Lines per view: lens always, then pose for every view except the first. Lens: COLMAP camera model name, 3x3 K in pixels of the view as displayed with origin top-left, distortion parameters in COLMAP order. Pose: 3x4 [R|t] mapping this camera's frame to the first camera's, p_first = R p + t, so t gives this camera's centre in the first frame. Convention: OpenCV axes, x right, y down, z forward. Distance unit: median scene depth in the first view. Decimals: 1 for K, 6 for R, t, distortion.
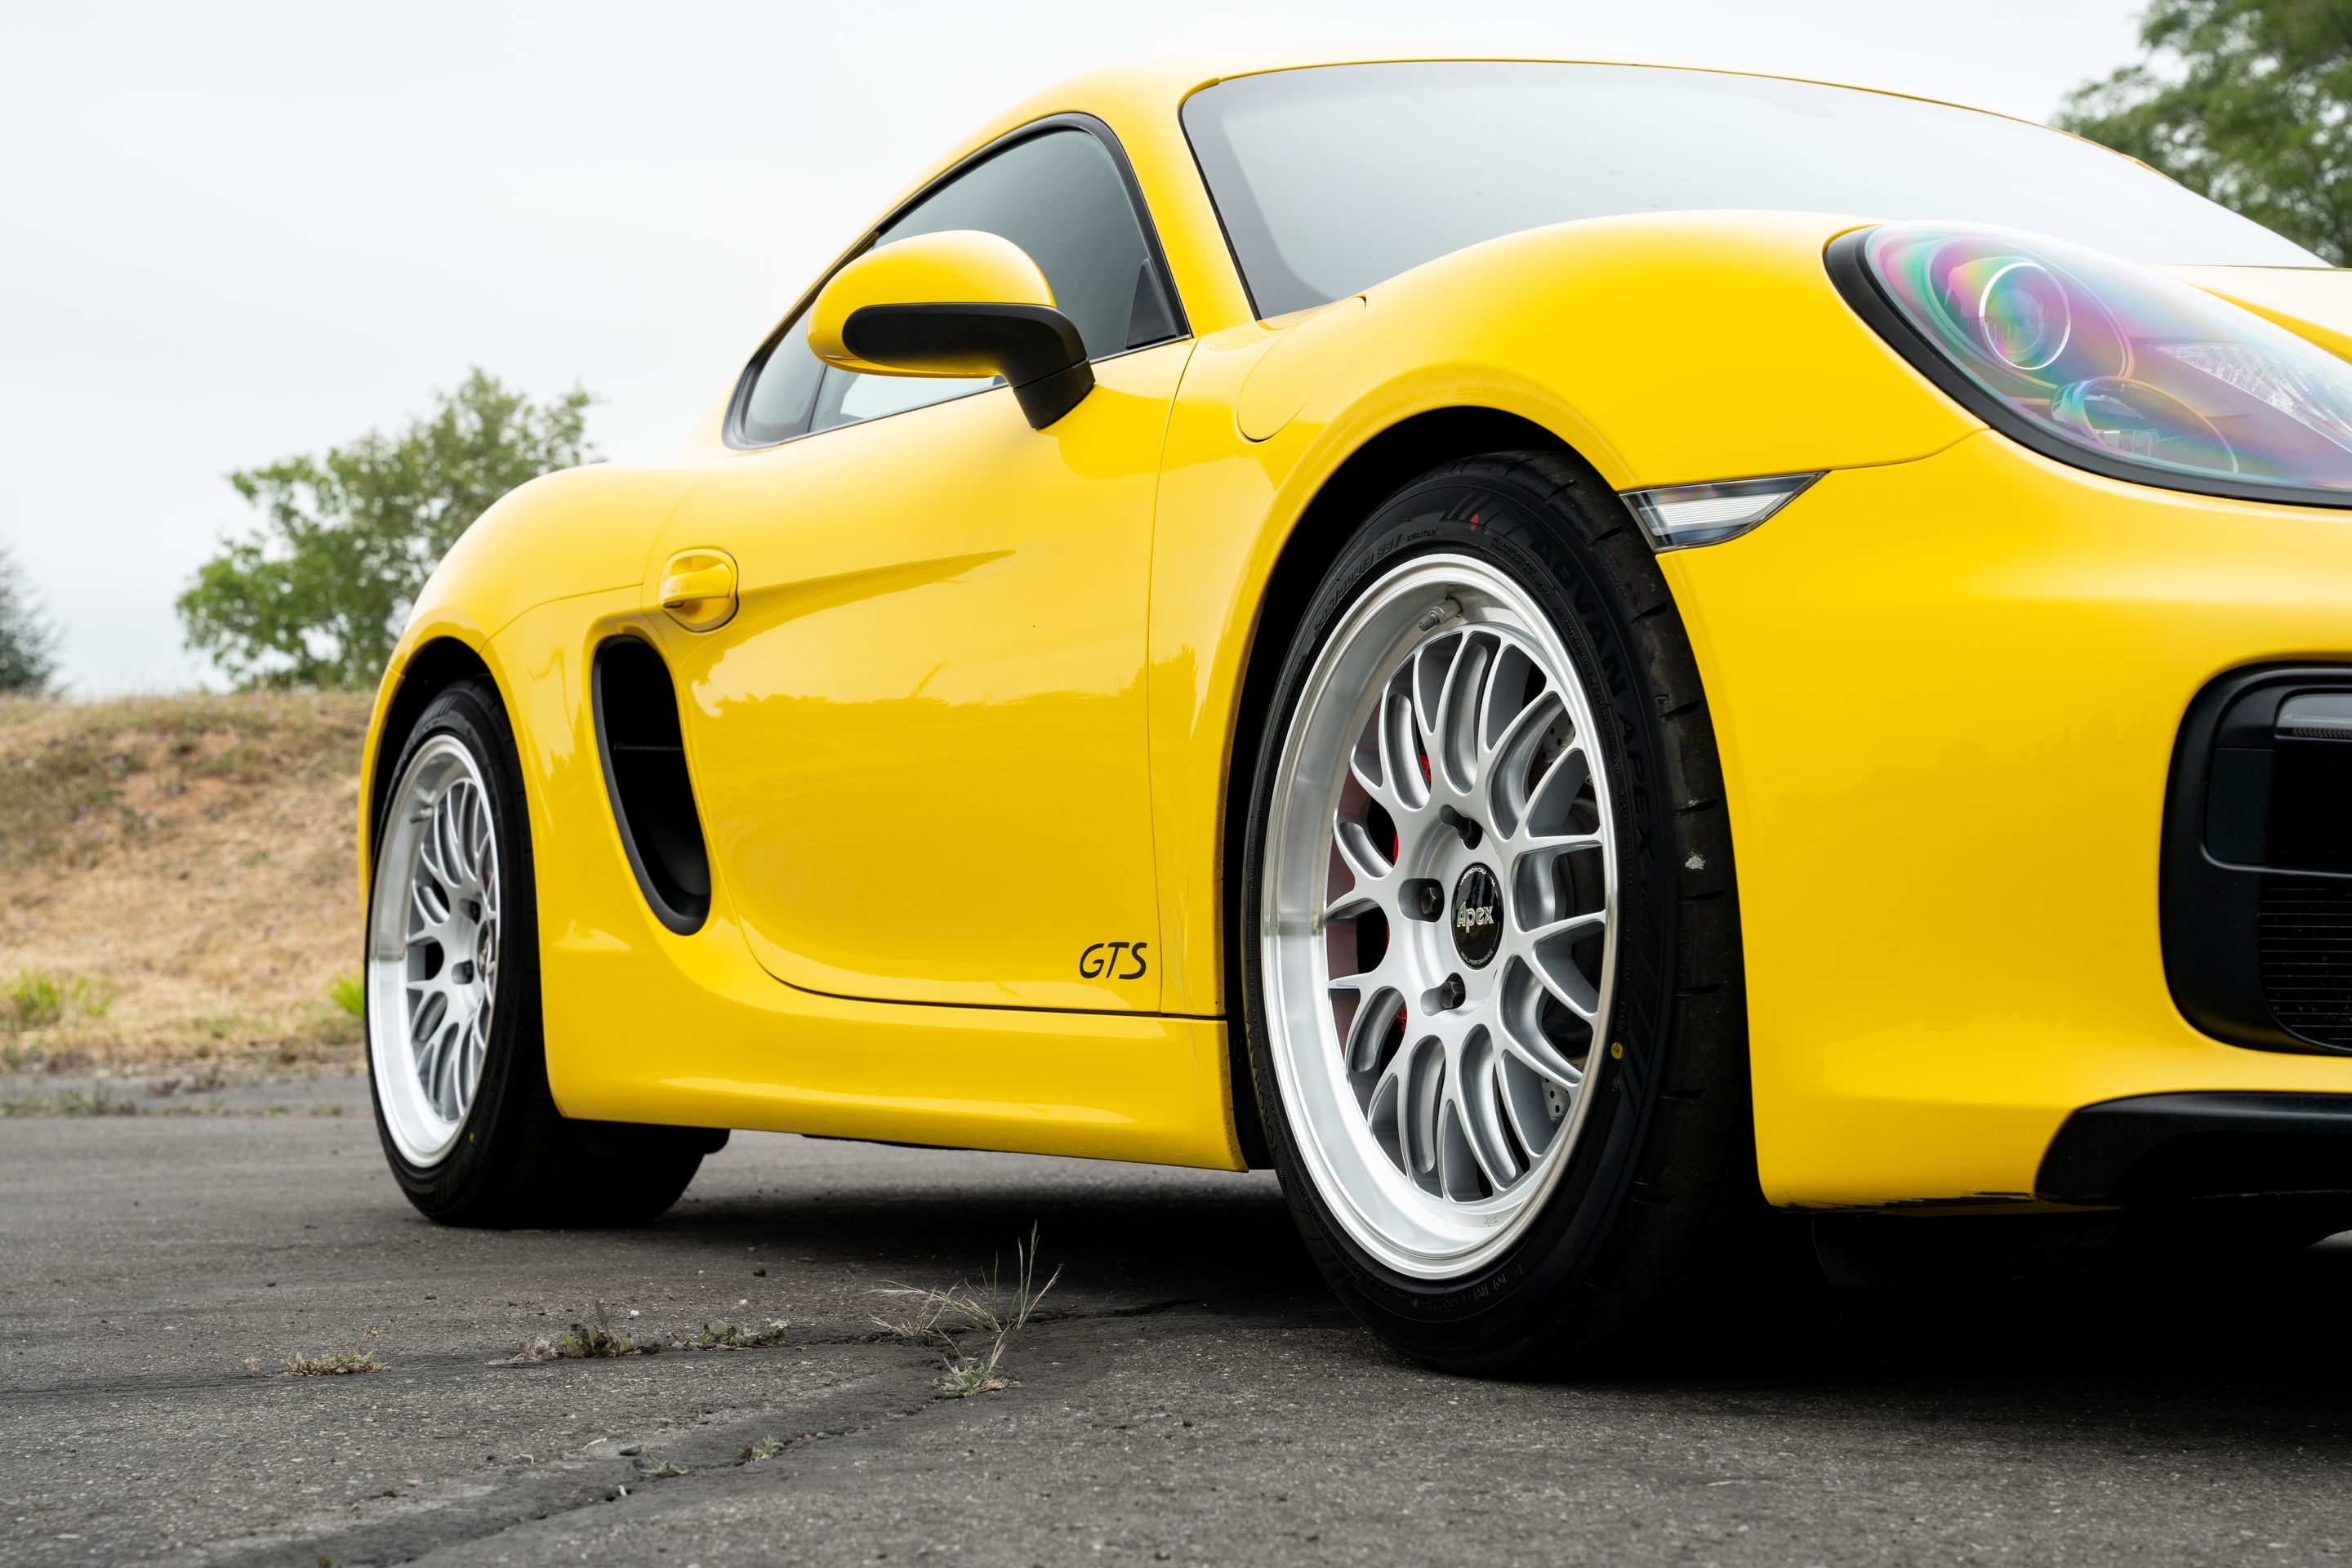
lens RADIAL K [[4388.3, 0, 1230.0], [0, 4388.3, 749.7], [0, 0, 1]] dist [0.223671, 0.782163]
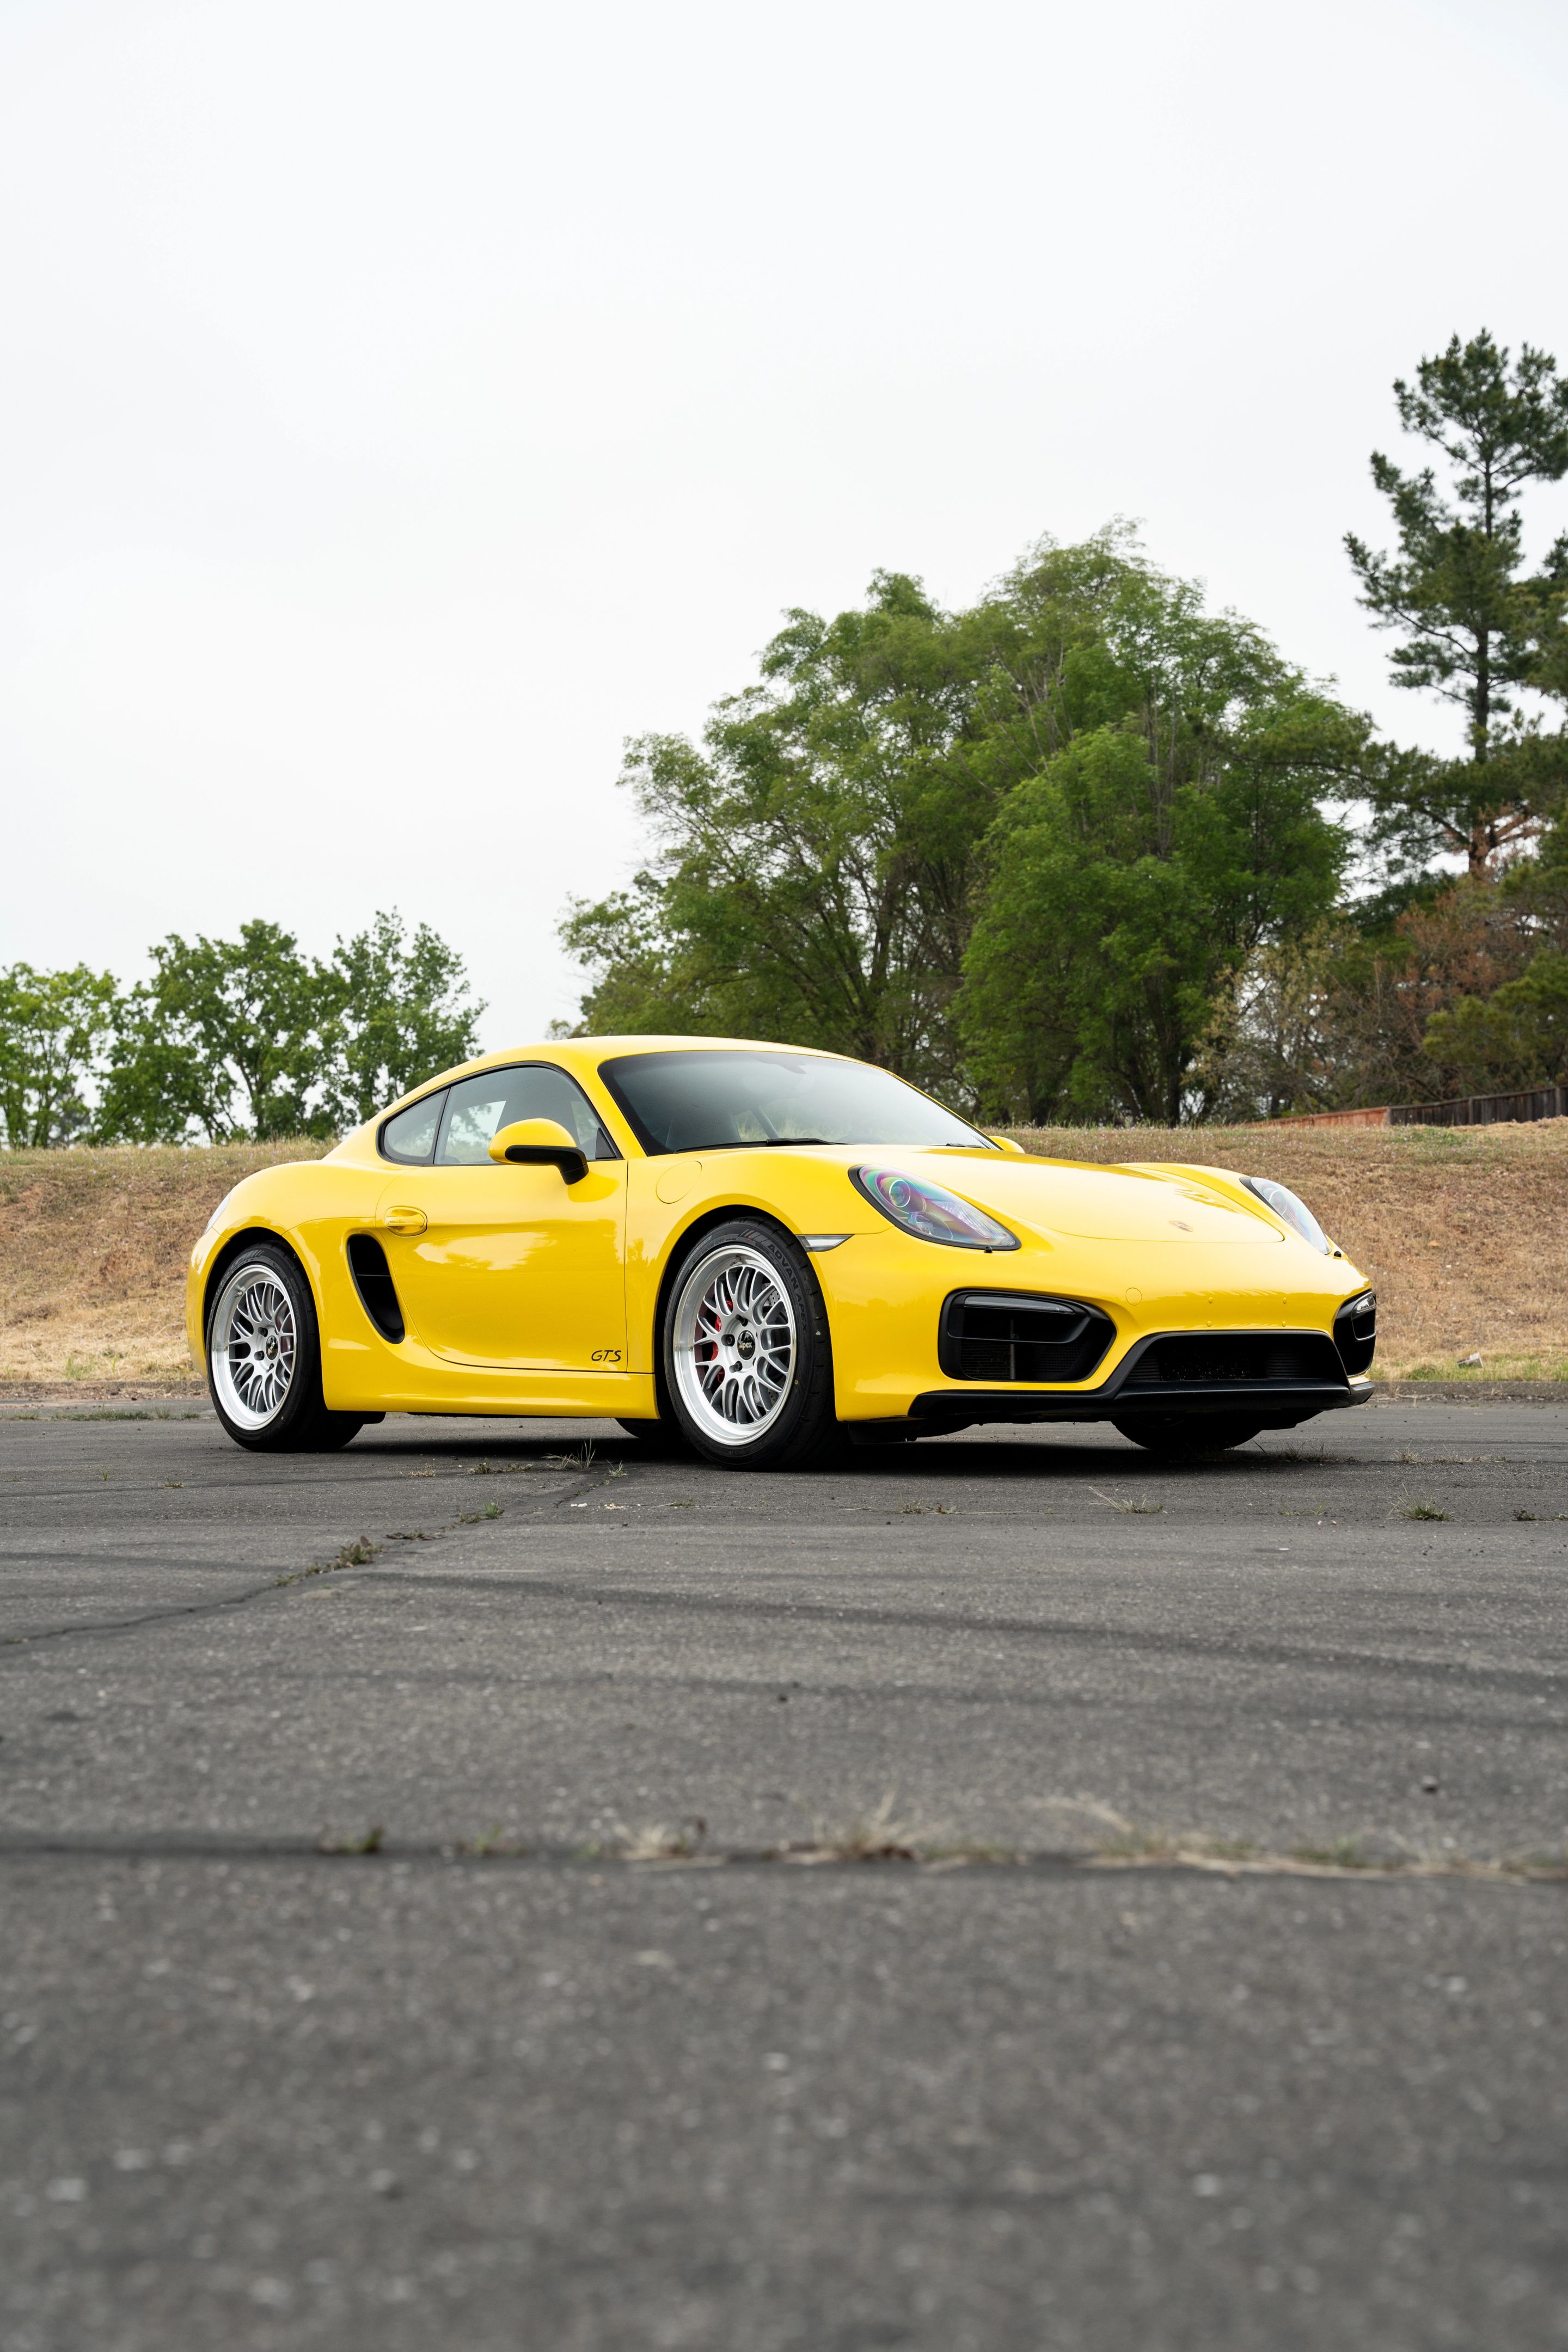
lens RADIAL K [[4388.3, 0, 774.1], [0, 4388.3, 1186.8], [0, 0, 1]] dist [0.223671, 0.782163]
pose [[0.974142, -0.001627, 0.225932, -0.669854], [-0.004303, 0.999659, 0.025754, -0.168679], [-0.225897, -0.026060, 0.973803, -2.288469]]
